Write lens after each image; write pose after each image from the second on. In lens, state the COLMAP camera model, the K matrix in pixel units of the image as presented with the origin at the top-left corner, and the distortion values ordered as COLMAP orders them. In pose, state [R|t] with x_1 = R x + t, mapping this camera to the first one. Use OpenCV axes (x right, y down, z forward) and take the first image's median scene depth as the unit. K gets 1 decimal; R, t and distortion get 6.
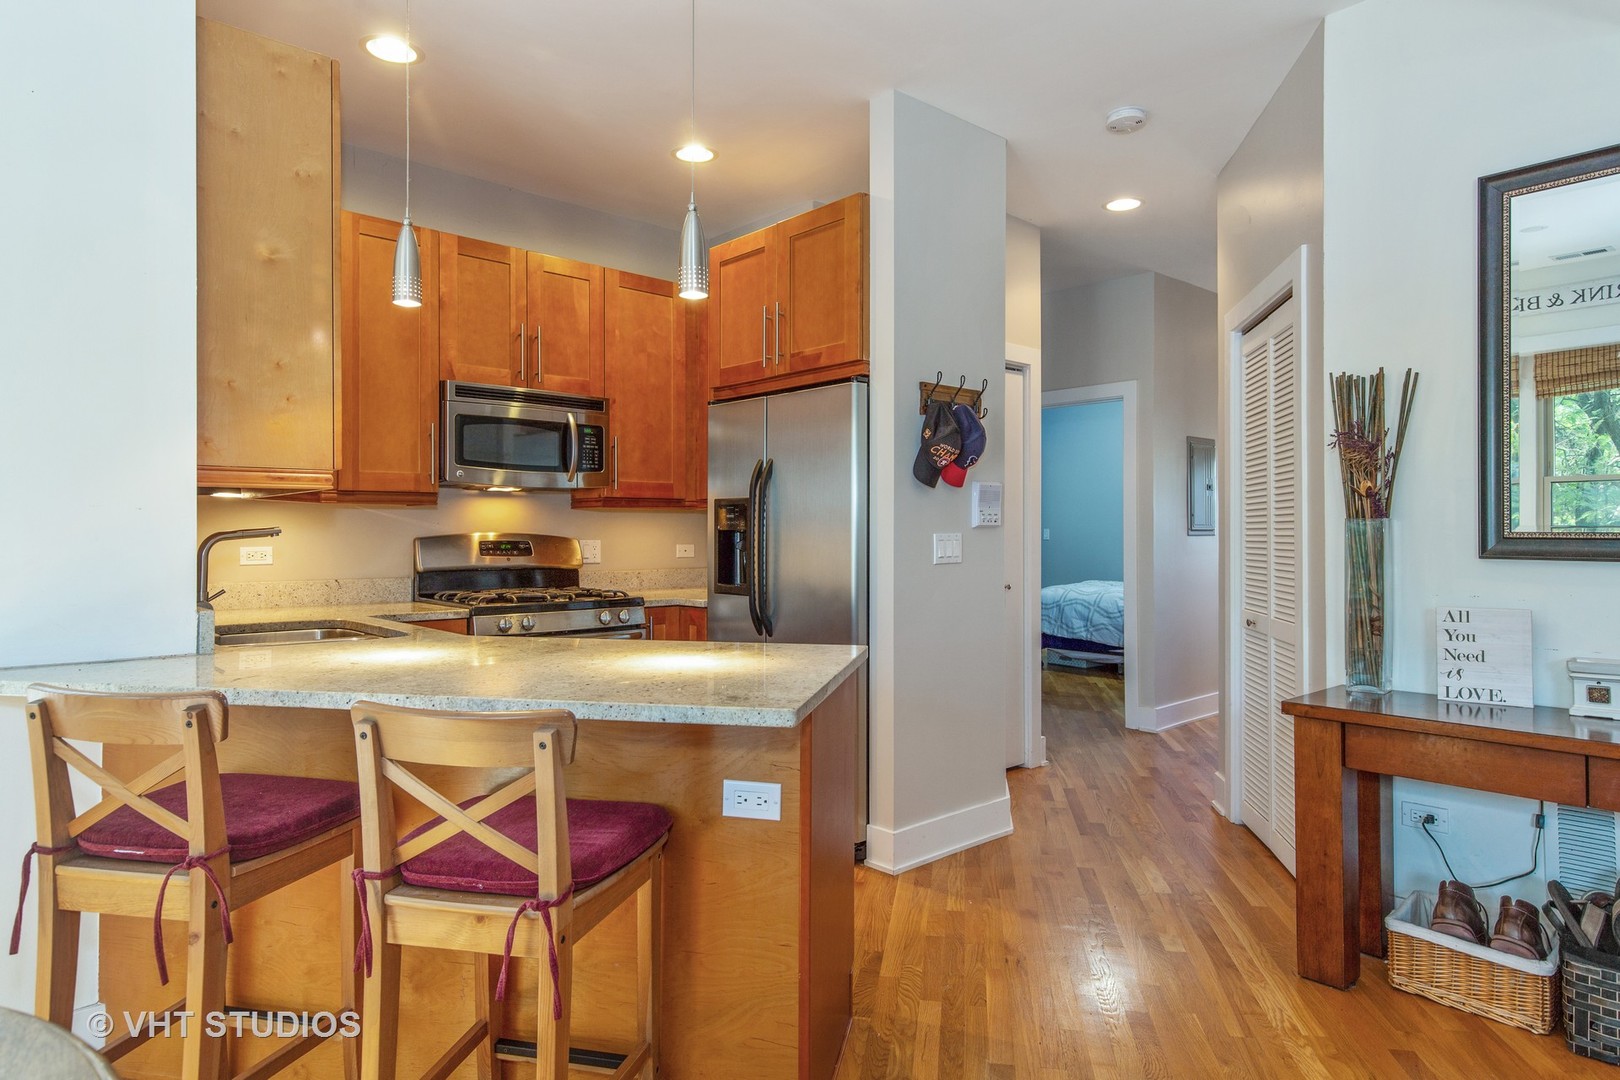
lens RADIAL K [[932.2, 0, 810.0], [0, 932.2, 540.0], [0, 0, 1]] dist [-0.000113, -0.000071]
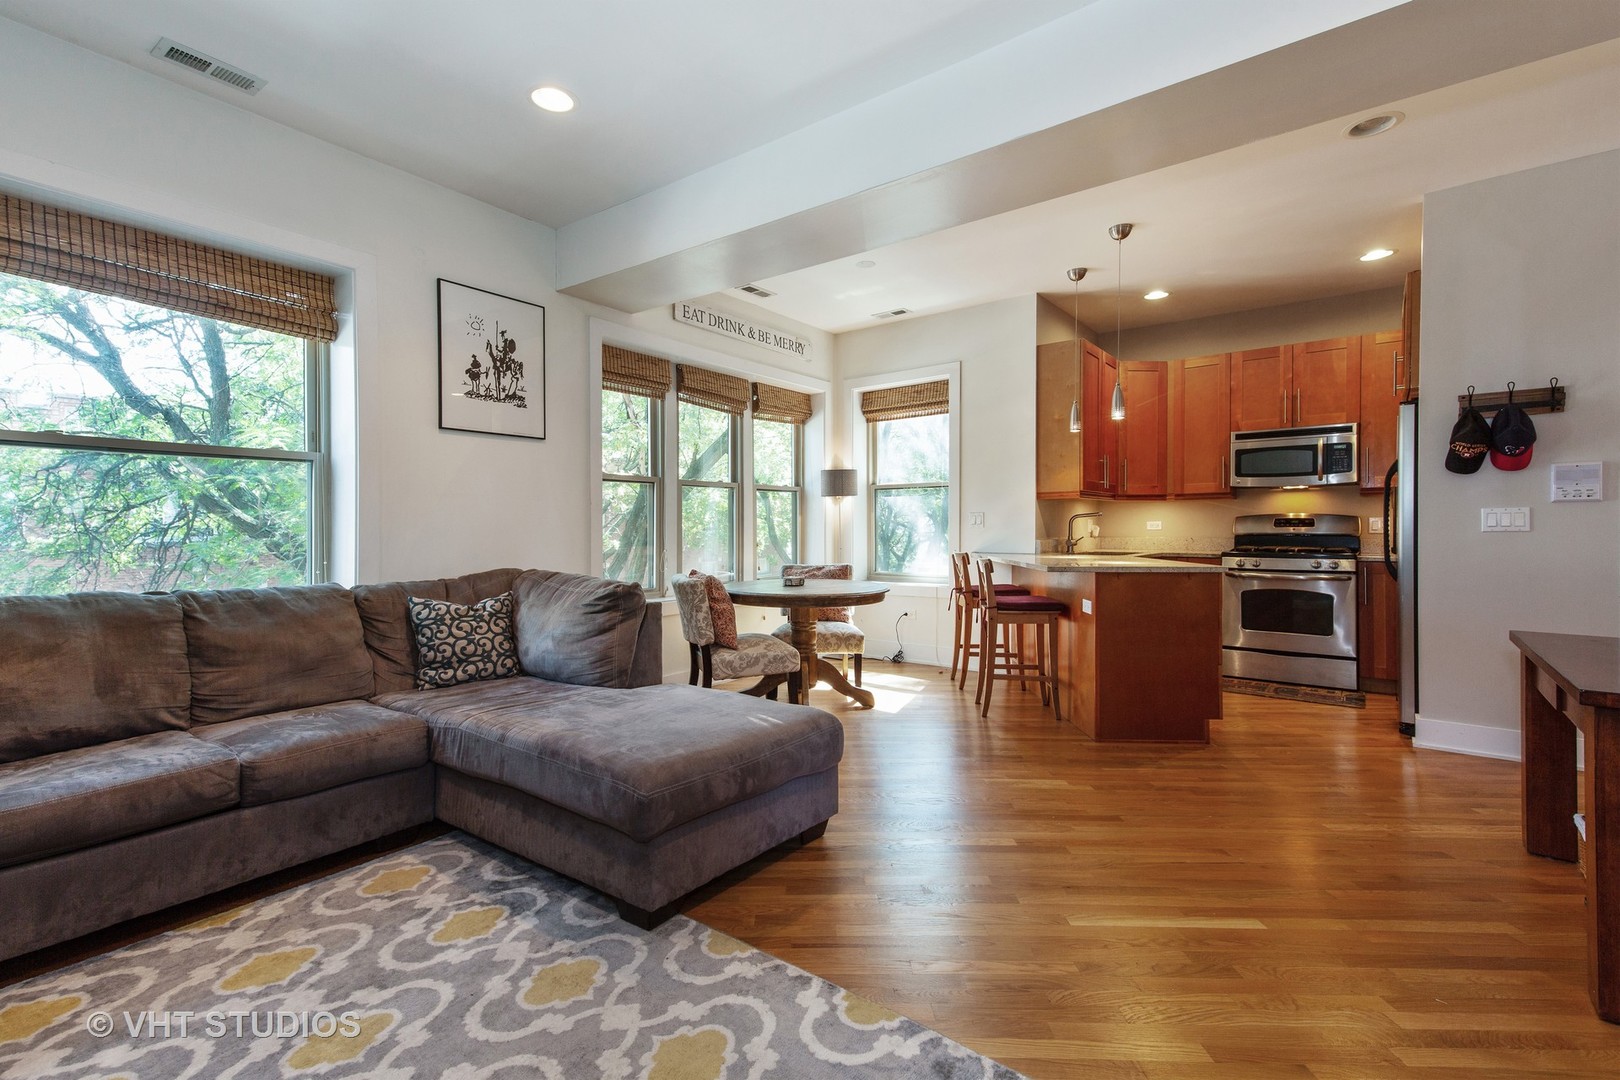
lens RADIAL K [[709.7, 0, 810.0], [0, 709.7, 540.0], [0, 0, 1]] dist [0.000141, 0.000034]
pose [[0.192483, 0.020903, -0.981078, 0.848175], [-0.000263, 0.999774, 0.021250, 0.015152], [0.981300, -0.003833, 0.192445, -0.105493]]
